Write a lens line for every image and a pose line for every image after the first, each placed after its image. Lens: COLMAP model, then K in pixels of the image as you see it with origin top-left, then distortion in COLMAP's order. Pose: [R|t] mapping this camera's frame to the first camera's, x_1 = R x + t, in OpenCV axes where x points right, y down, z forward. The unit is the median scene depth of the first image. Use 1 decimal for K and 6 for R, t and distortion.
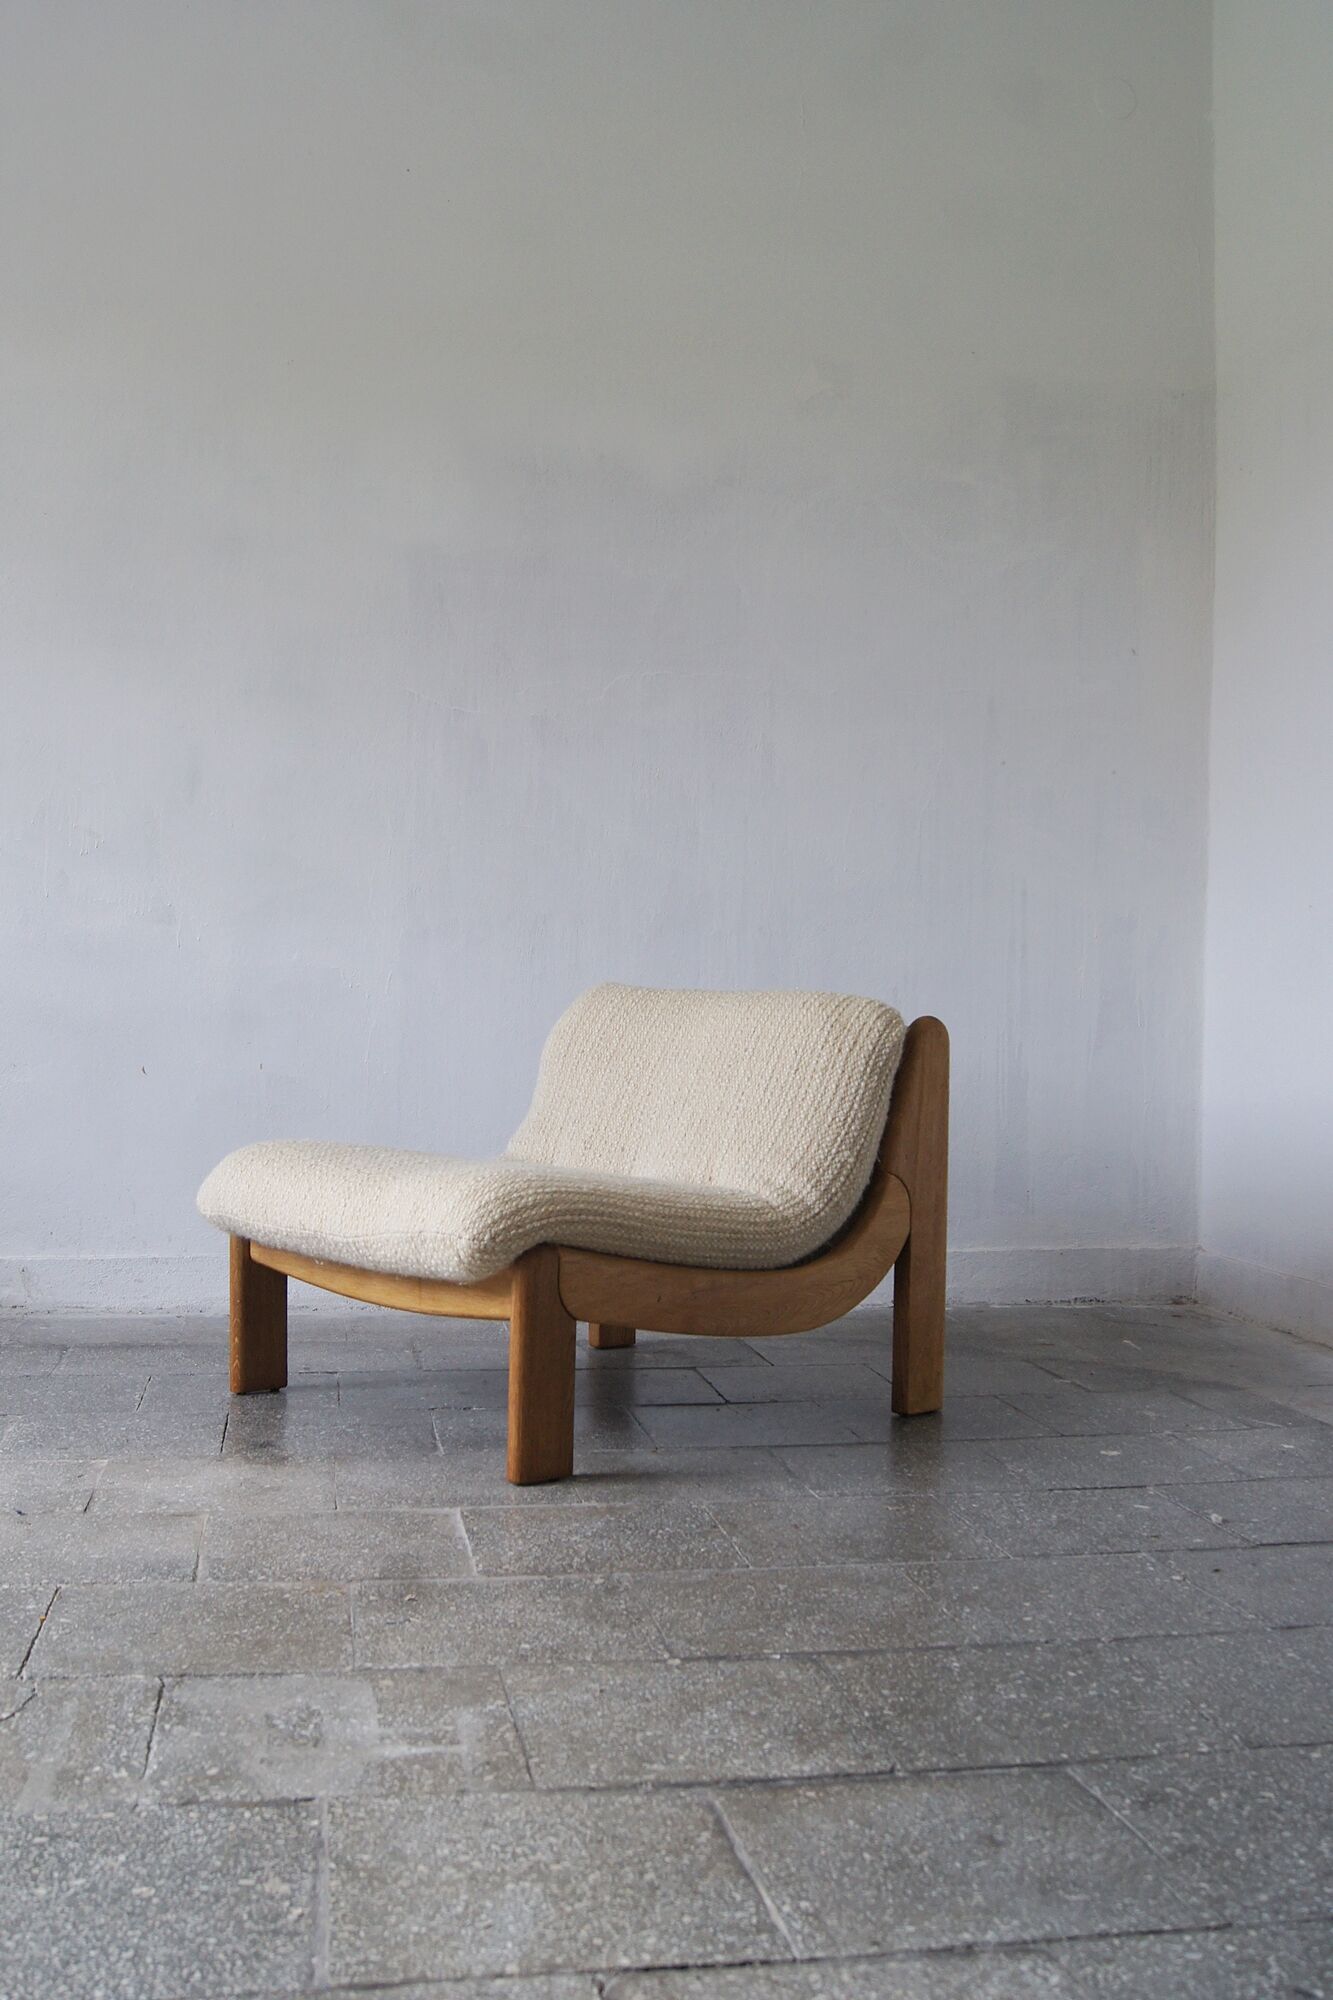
lens RADIAL K [[1920.7, 0, 666.5], [0, 1920.7, 1000.0], [0, 0, 1]] dist [-0.046802, 0.001422]
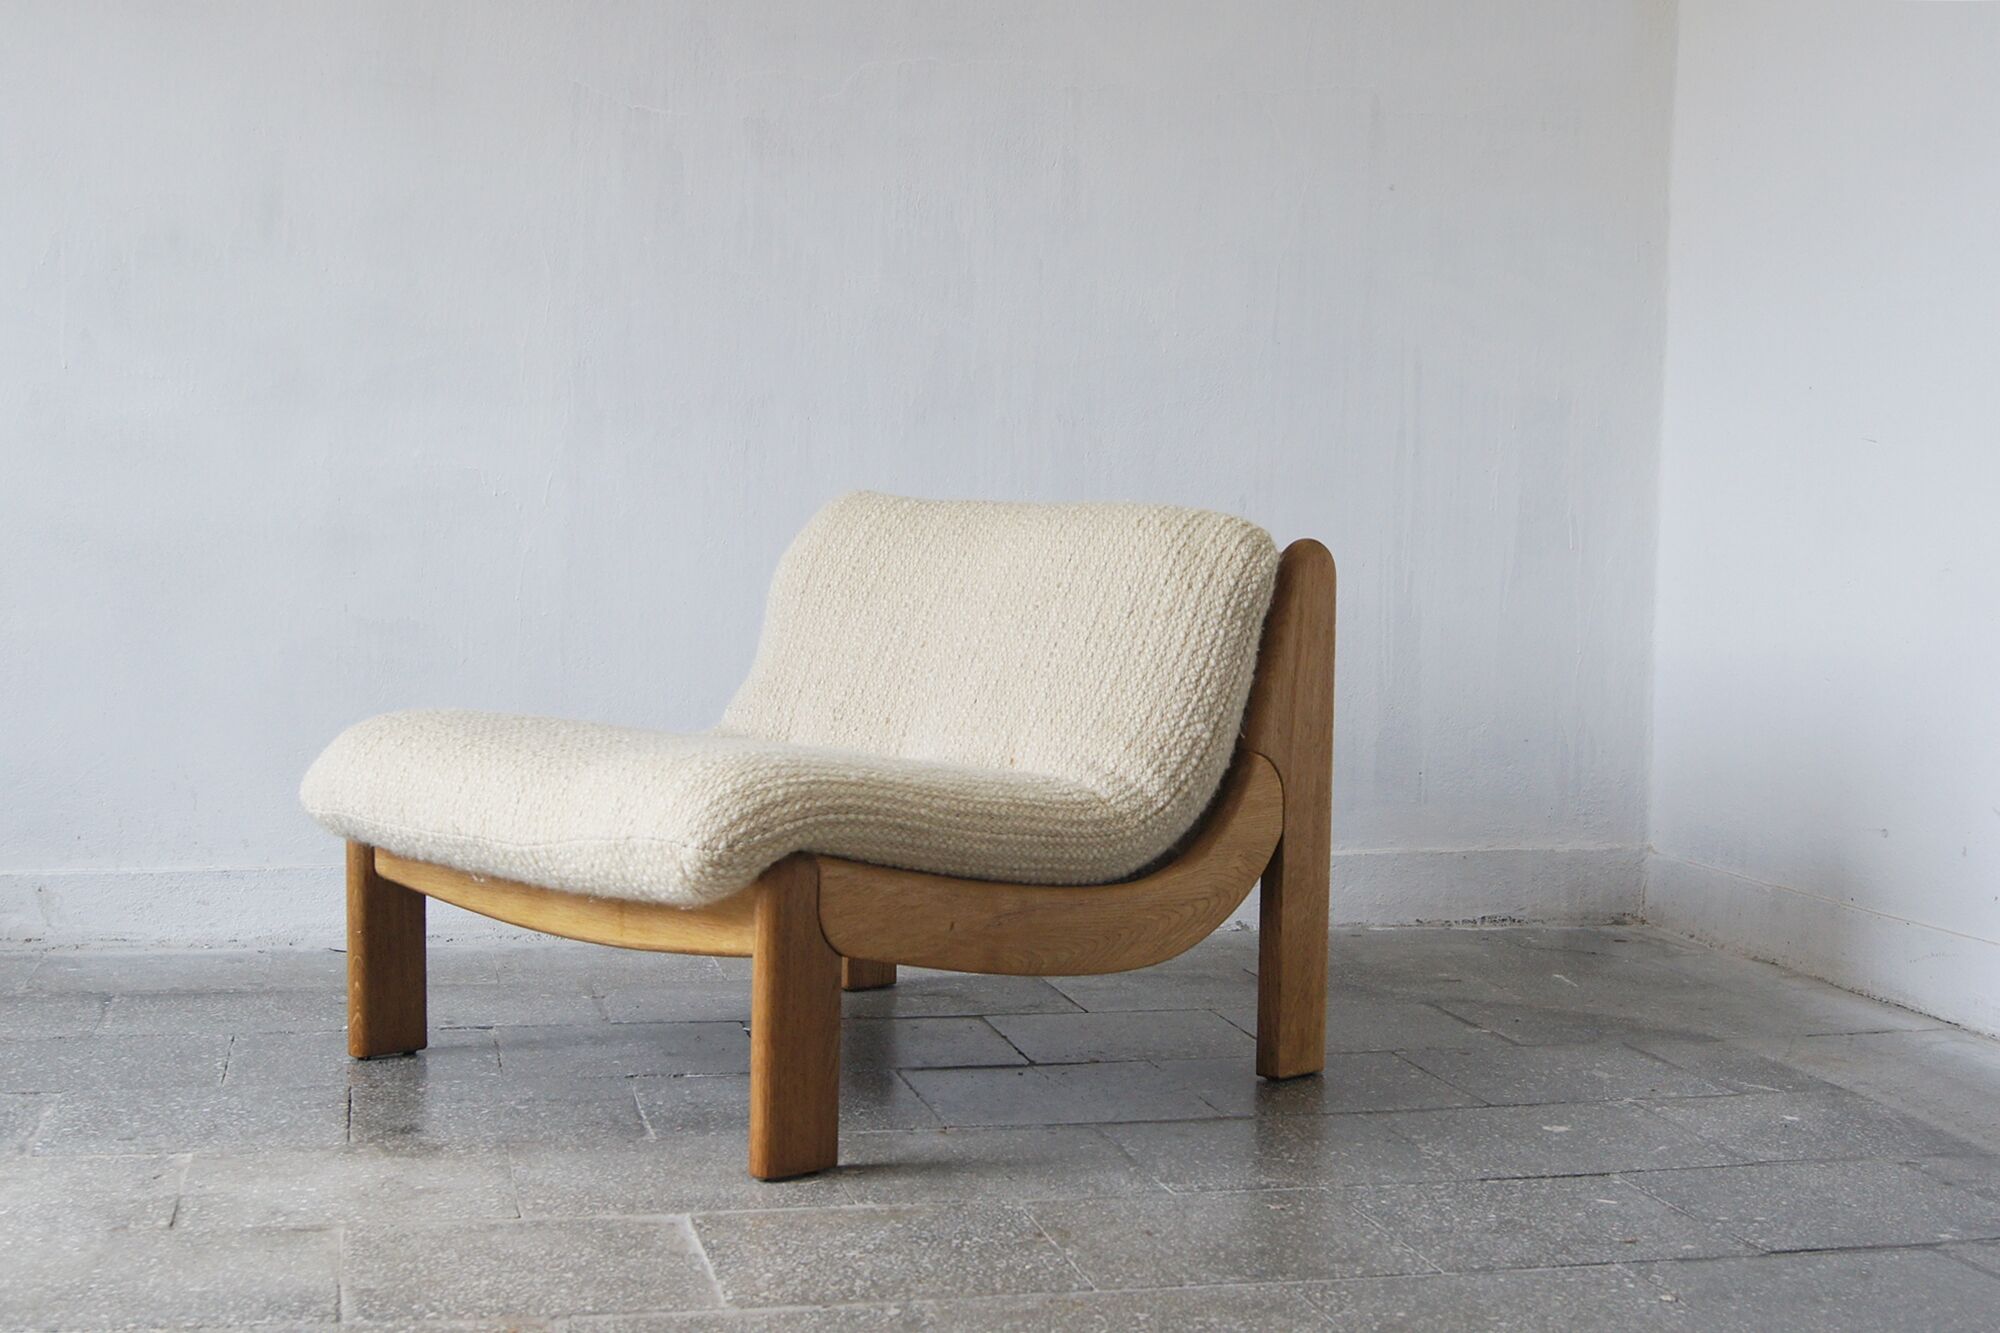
lens RADIAL K [[2633.5, 0, 996.8], [0, 2633.5, 638.9], [0, 0, 1]] dist [-0.018235, -0.014179]
pose [[0.998785, -0.001487, 0.049259, -0.037539], [-0.001063, 0.998661, 0.051715, -0.006249], [-0.049270, -0.051705, 0.997446, 0.000509]]
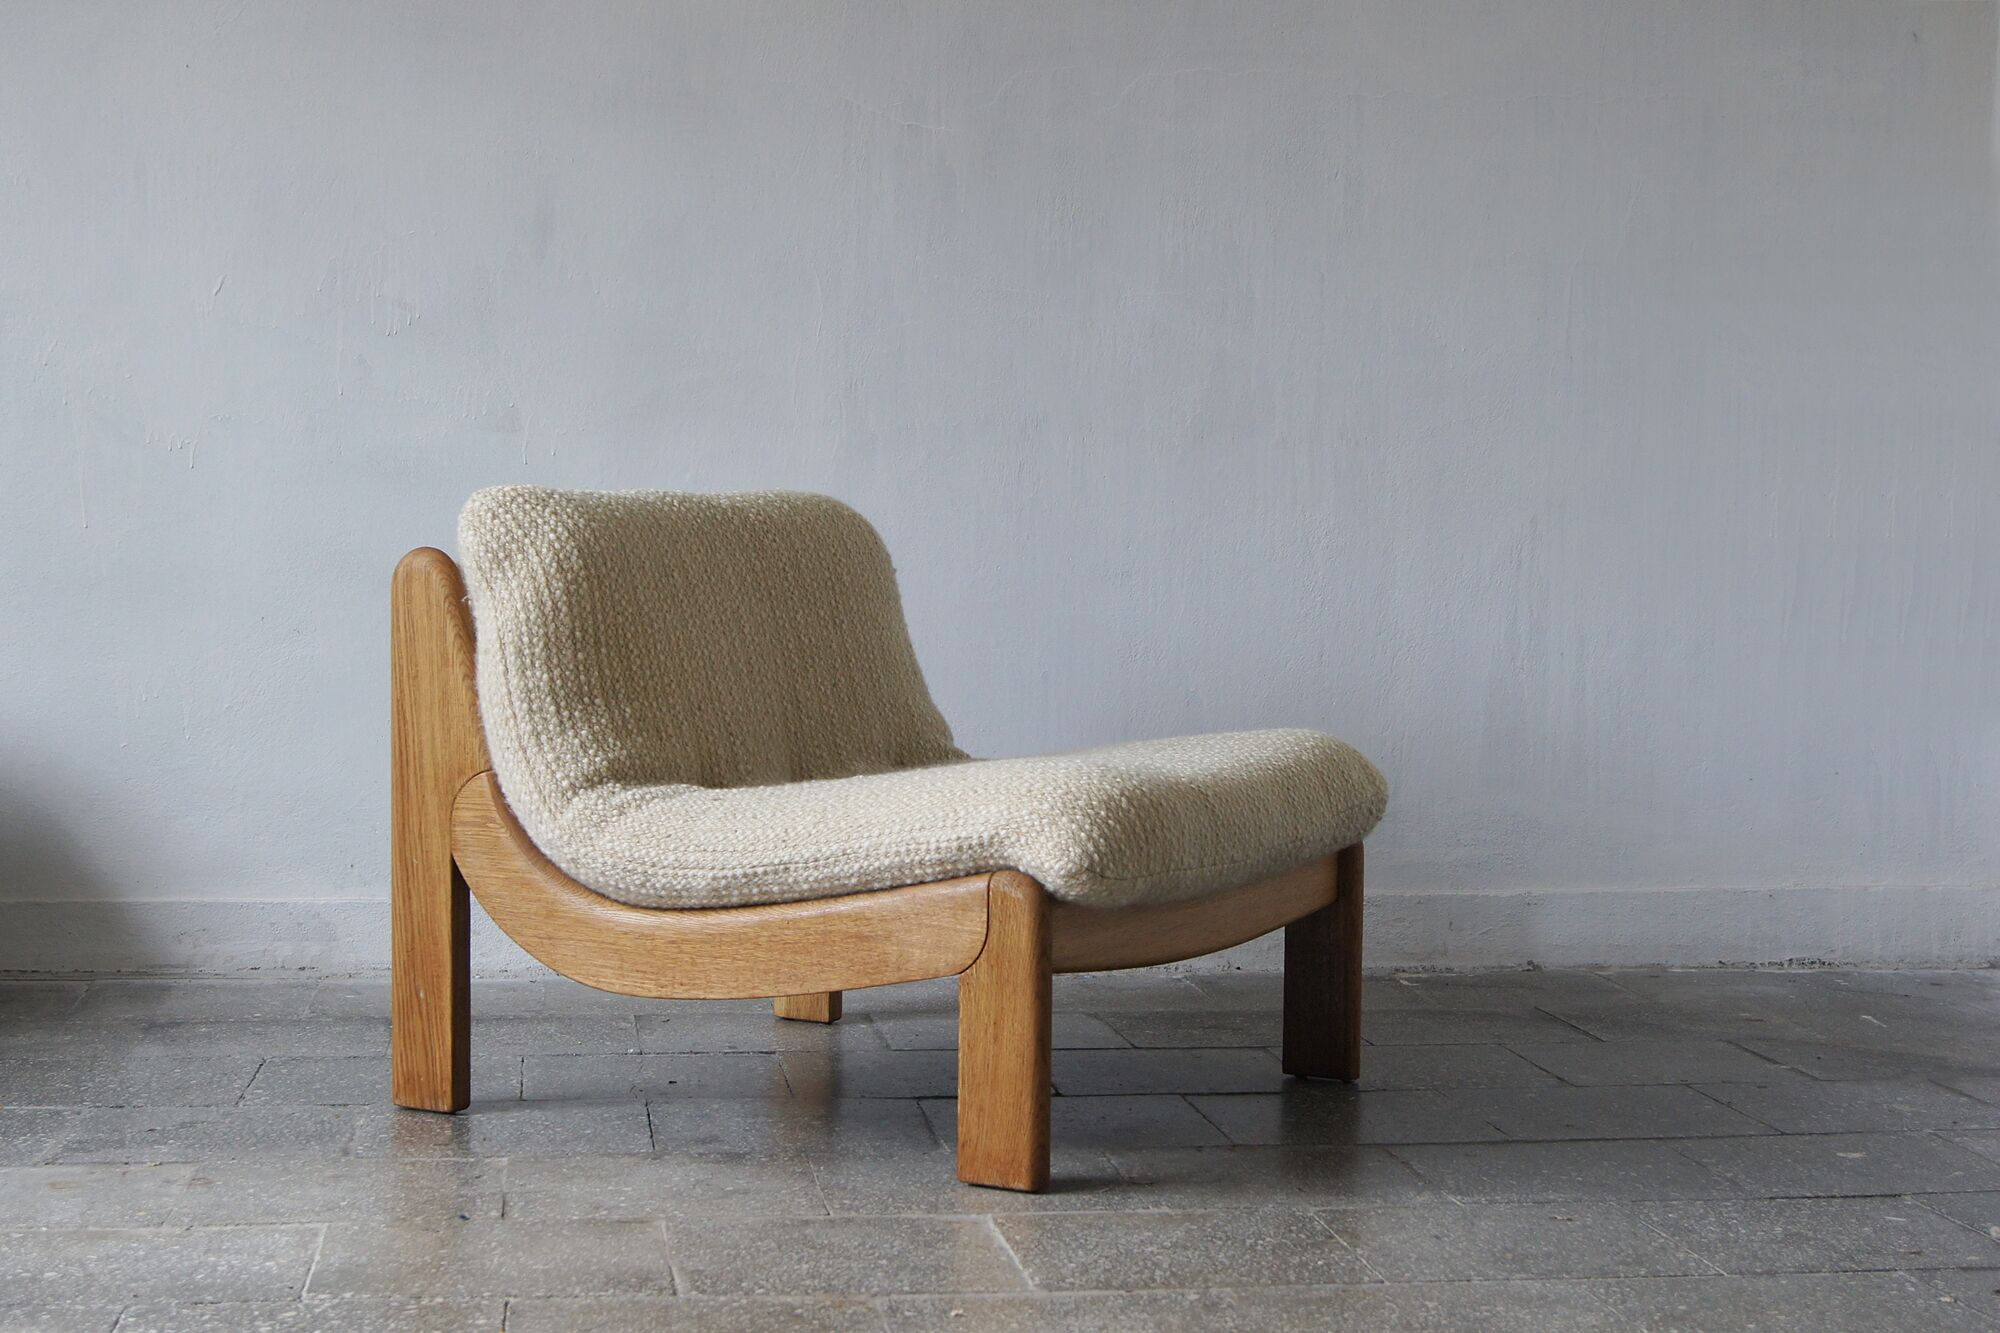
lens RADIAL K [[3042.6, 0, 1000.0], [0, 3042.6, 666.5], [0, 0, 1]] dist [-0.009226, -0.018841]
pose [[0.999406, -0.001885, -0.034403, -0.058975], [0.003524, 0.998858, 0.047644, -0.008974], [0.034274, -0.047737, 0.998272, -0.185609]]
